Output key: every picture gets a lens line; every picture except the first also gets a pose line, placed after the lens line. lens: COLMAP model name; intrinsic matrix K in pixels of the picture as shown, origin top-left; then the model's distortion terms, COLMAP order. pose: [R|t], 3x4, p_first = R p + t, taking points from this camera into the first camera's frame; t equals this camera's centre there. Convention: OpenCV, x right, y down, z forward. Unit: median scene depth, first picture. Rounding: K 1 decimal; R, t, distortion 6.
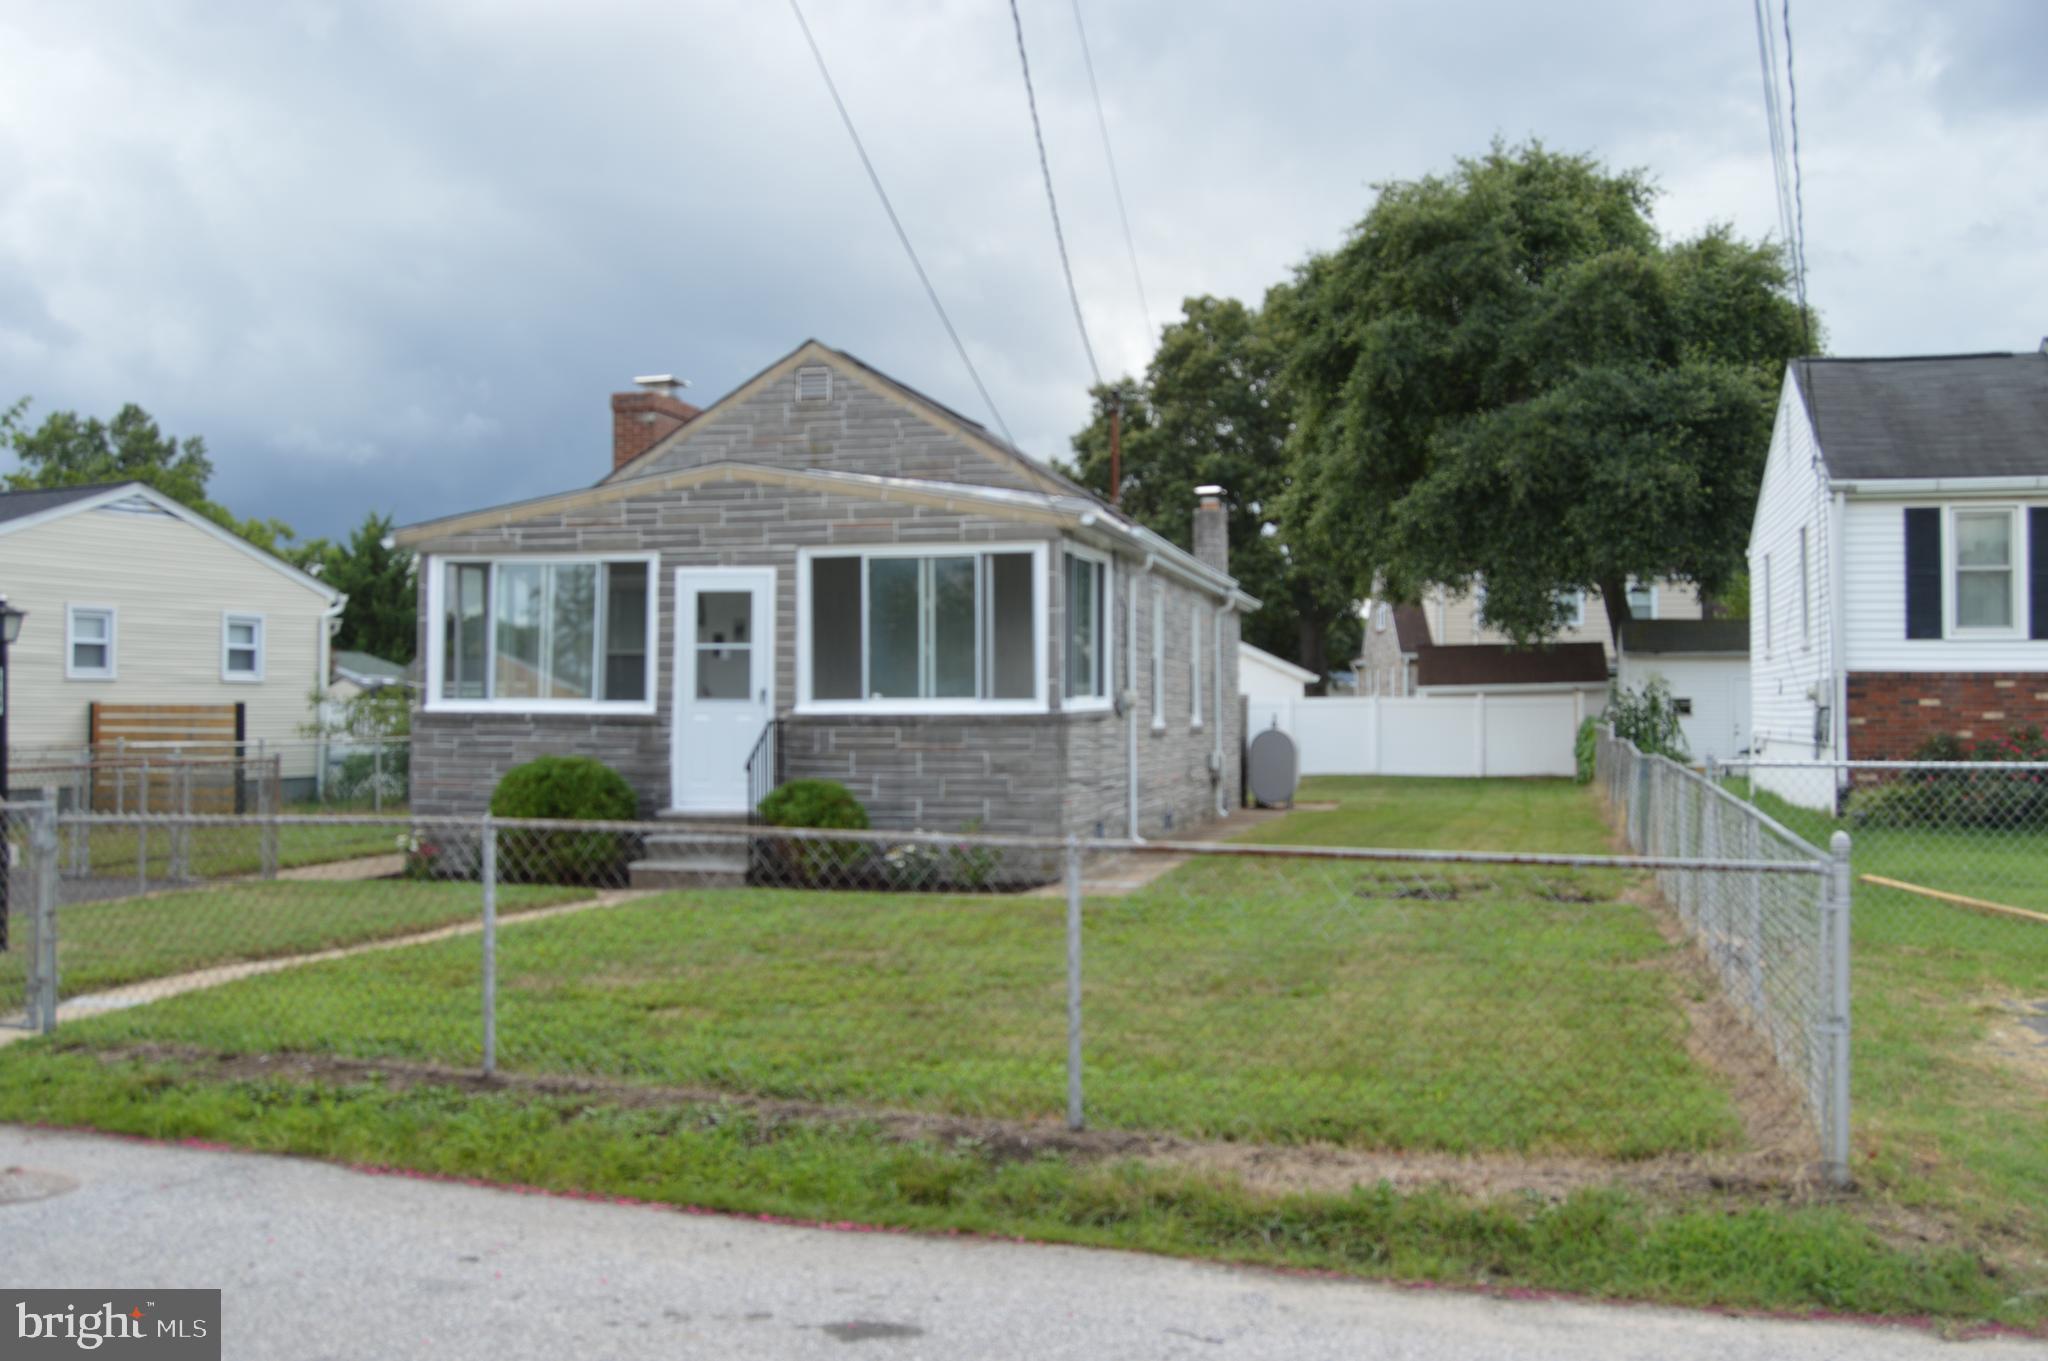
lens RADIAL K [[1958.6, 0, 1025.1], [0, 1958.6, 681.8], [0, 0, 1]] dist [-0.051548, 0.000000]
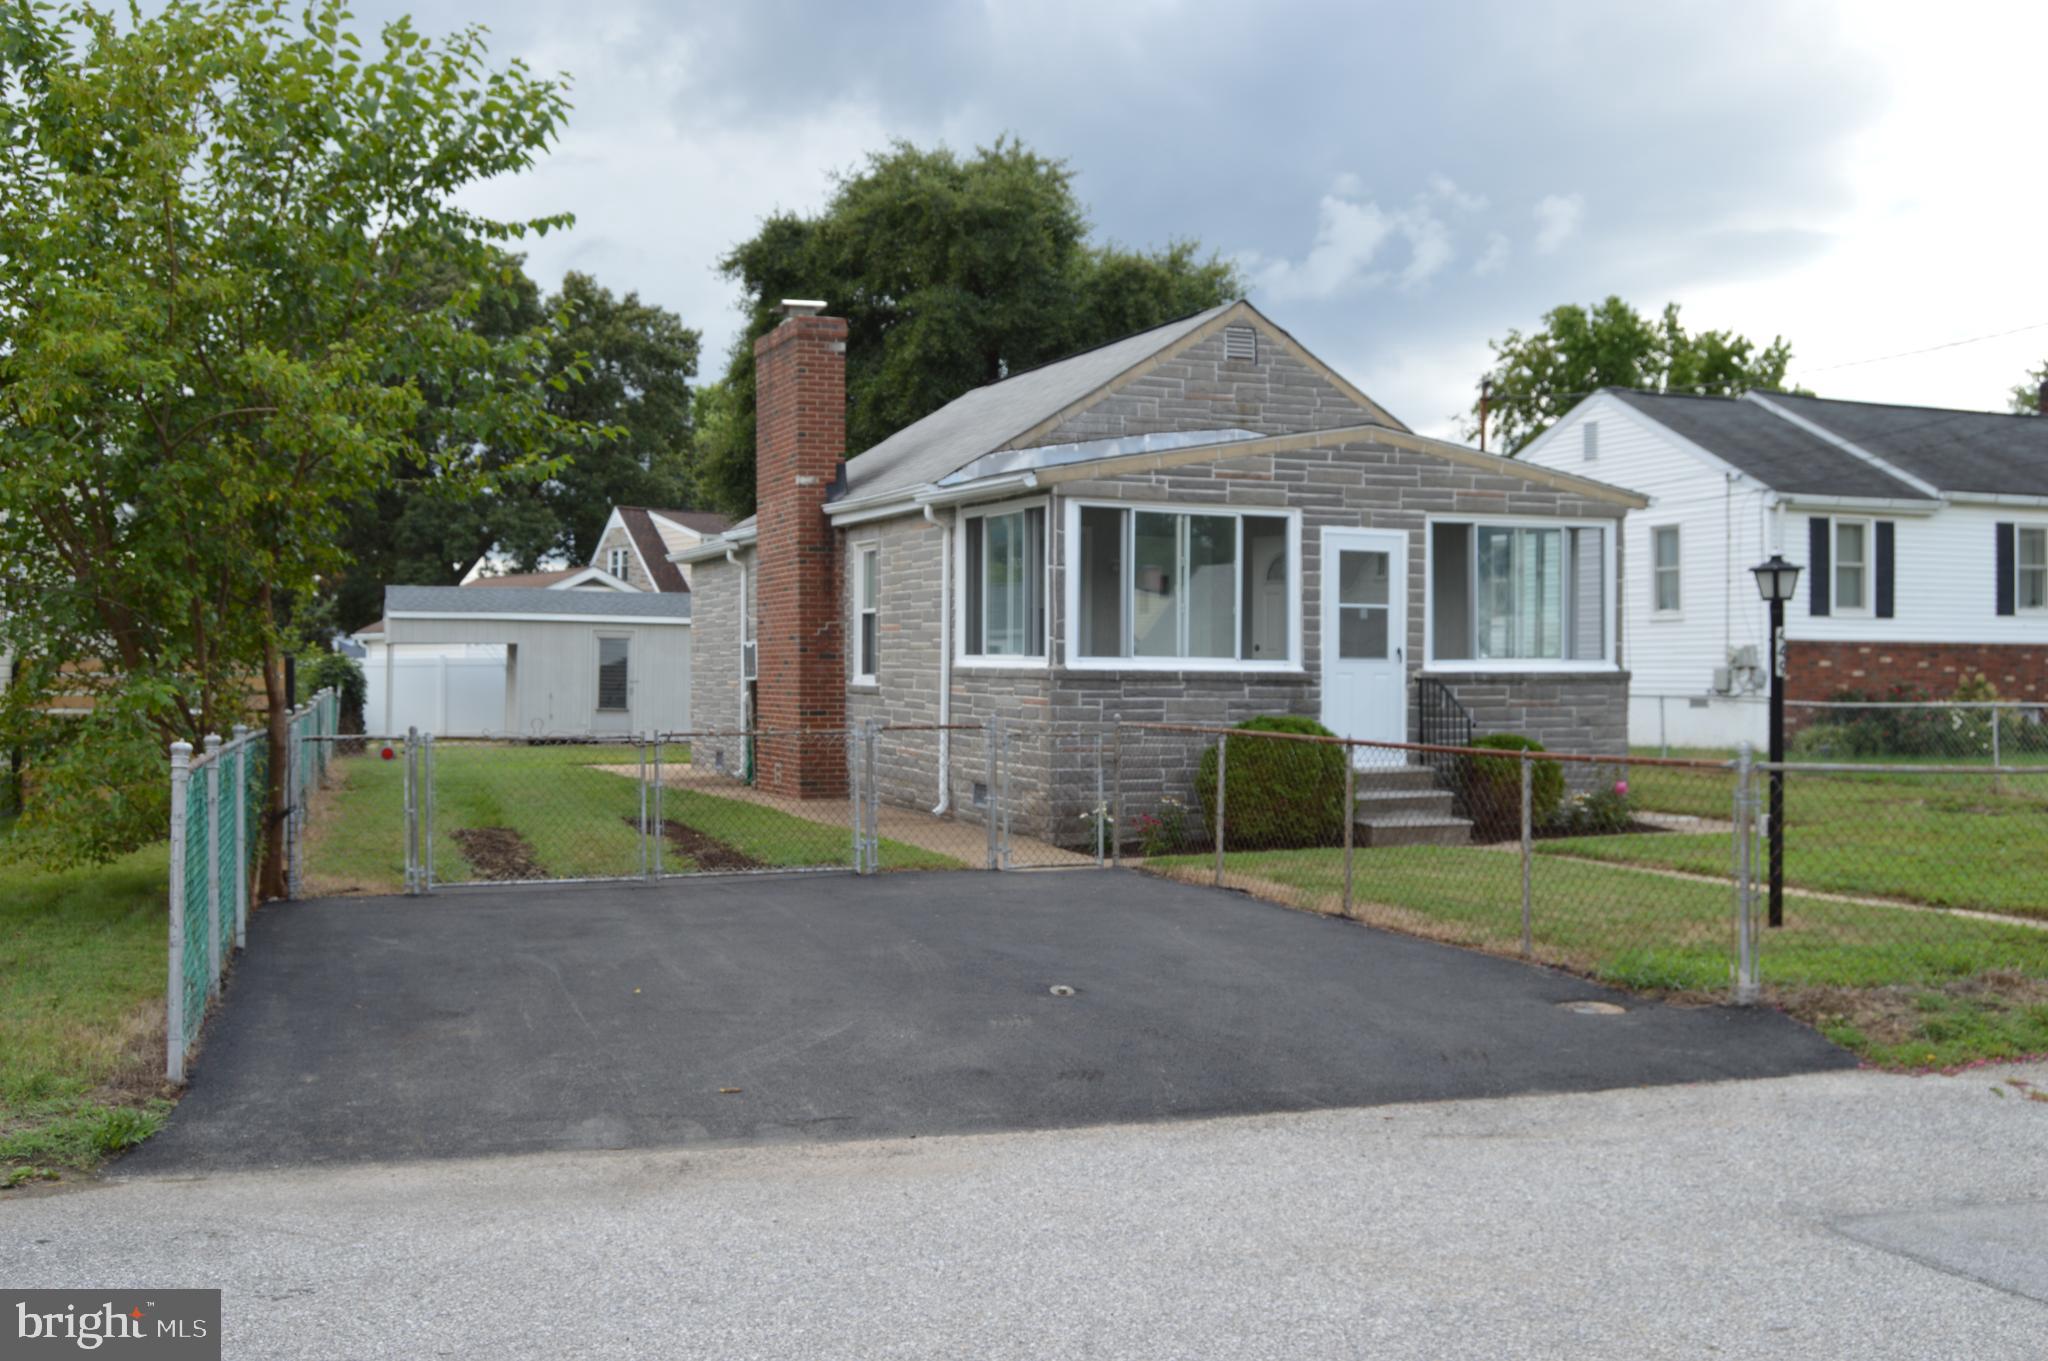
lens RADIAL K [[1958.6, 0, 1025.4], [0, 1958.6, 677.1], [0, 0, 1]] dist [-0.051548, 0.000000]
pose [[0.806715, -0.001997, 0.590937, -0.893621], [-0.009266, 0.999829, 0.016027, 0.004090], [-0.590867, -0.018405, 0.806559, 0.284493]]
